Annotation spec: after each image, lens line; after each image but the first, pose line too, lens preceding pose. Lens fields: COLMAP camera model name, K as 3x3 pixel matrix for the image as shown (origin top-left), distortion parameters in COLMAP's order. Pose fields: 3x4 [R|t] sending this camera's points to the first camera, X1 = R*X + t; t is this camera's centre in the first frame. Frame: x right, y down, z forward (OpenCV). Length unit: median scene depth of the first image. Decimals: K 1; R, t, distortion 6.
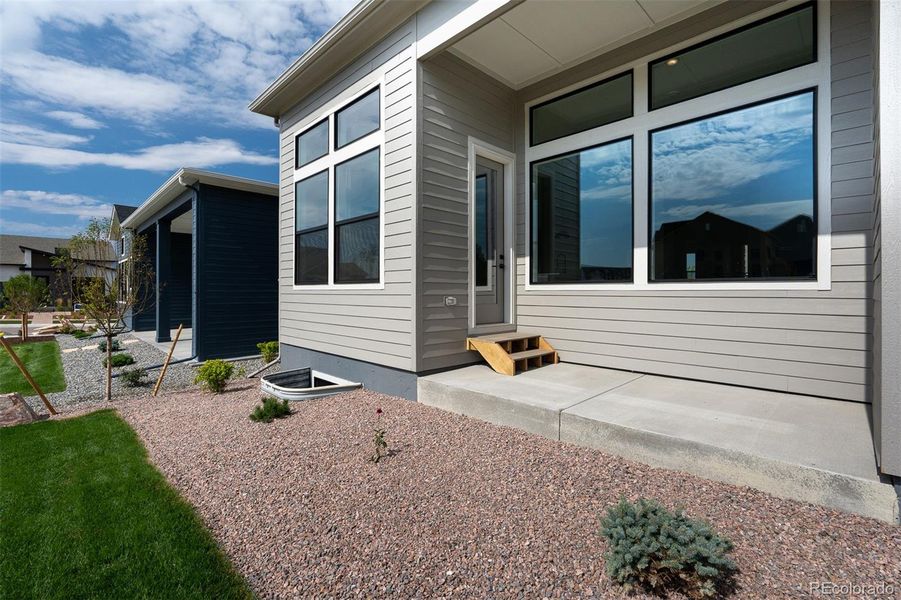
lens RADIAL K [[403.7, 0, 447.2], [0, 403.7, 293.8], [0, 0, 1]] dist [-0.003666, -0.000145]
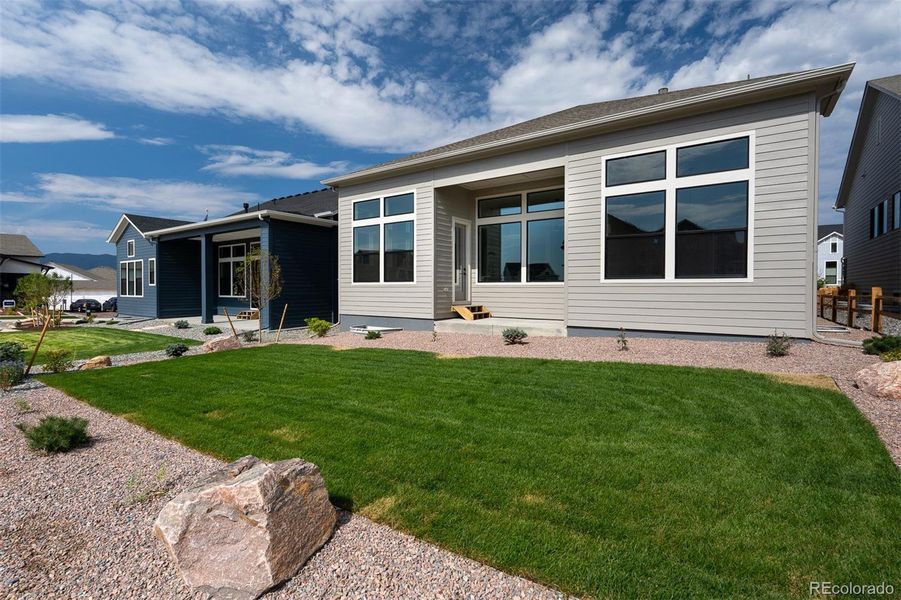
lens RADIAL K [[403.7, 0, 452.8], [0, 403.7, 301.8], [0, 0, 1]] dist [-0.003666, -0.000145]
pose [[0.981896, -0.008127, 0.189248, -0.339768], [0.002727, 0.999582, 0.028776, 0.018742], [-0.189403, -0.027738, 0.981508, -1.104049]]
